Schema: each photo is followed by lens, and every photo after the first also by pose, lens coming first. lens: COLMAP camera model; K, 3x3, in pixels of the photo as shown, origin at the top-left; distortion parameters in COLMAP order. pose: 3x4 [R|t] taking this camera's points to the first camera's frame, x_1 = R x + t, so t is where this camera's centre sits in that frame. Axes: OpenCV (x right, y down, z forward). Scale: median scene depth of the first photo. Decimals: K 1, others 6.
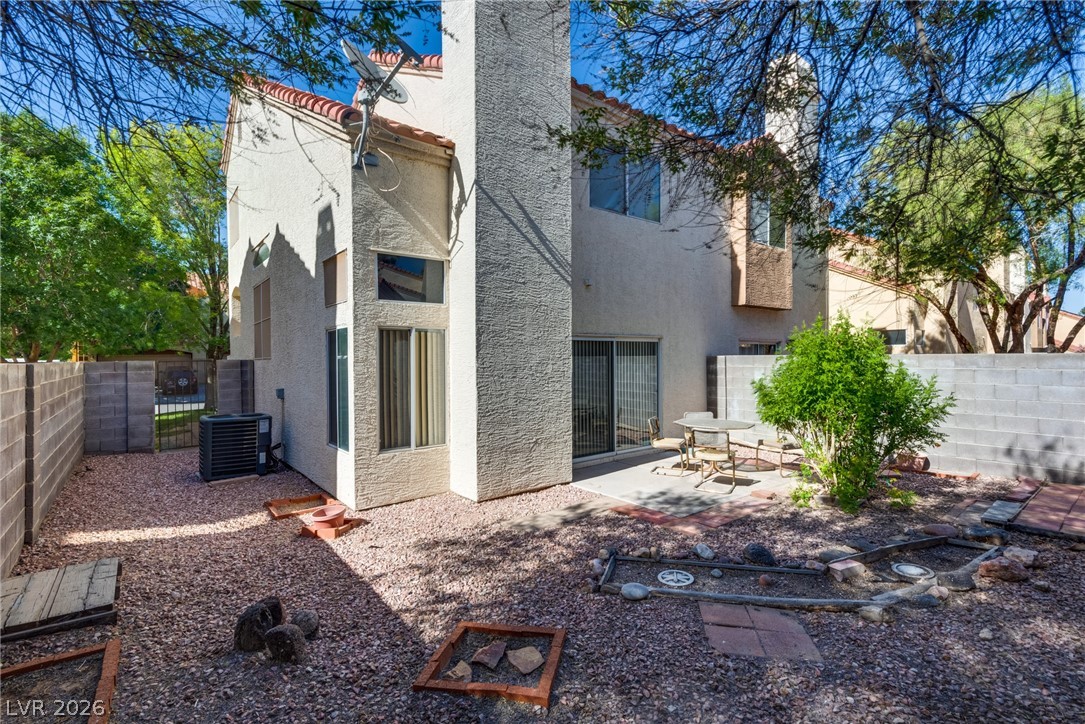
lens RADIAL K [[502.6, 0, 538.0], [0, 502.6, 358.9], [0, 0, 1]] dist [0.020281, -0.002109]
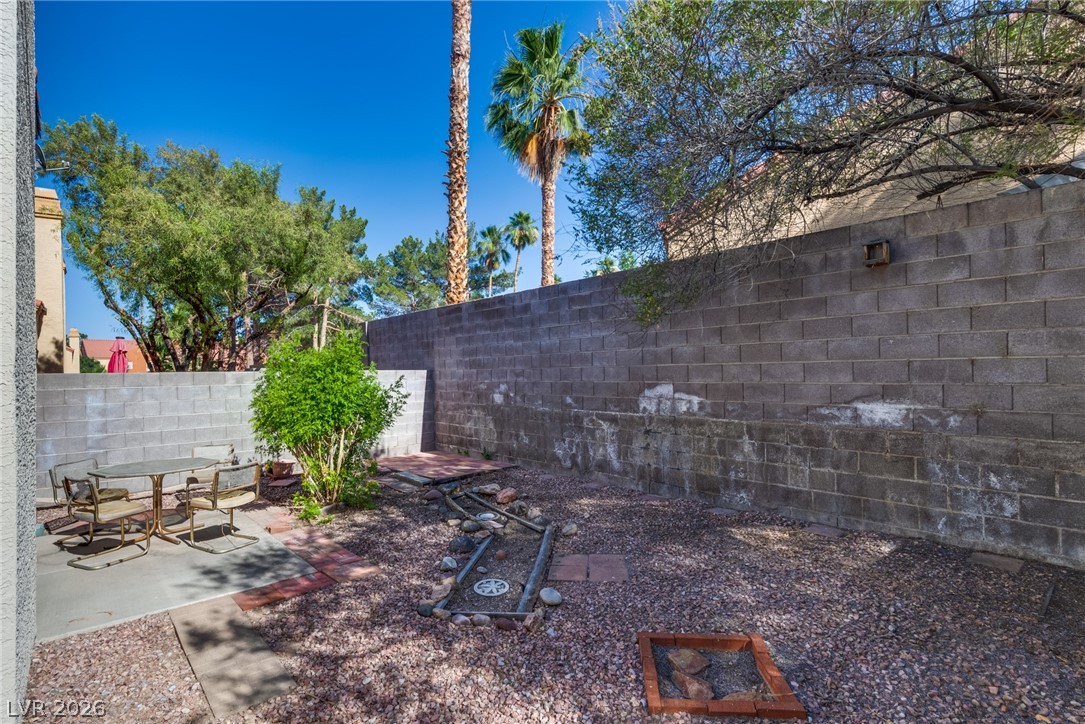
lens RADIAL K [[527.6, 0, 520.6], [0, 527.6, 363.9], [0, 0, 1]] dist [-0.005404, -0.001273]
pose [[-0.042464, 0.020525, 0.998887, -0.541976], [0.026942, 0.999449, -0.019391, 0.019578], [-0.998735, 0.026088, -0.042993, 0.710643]]
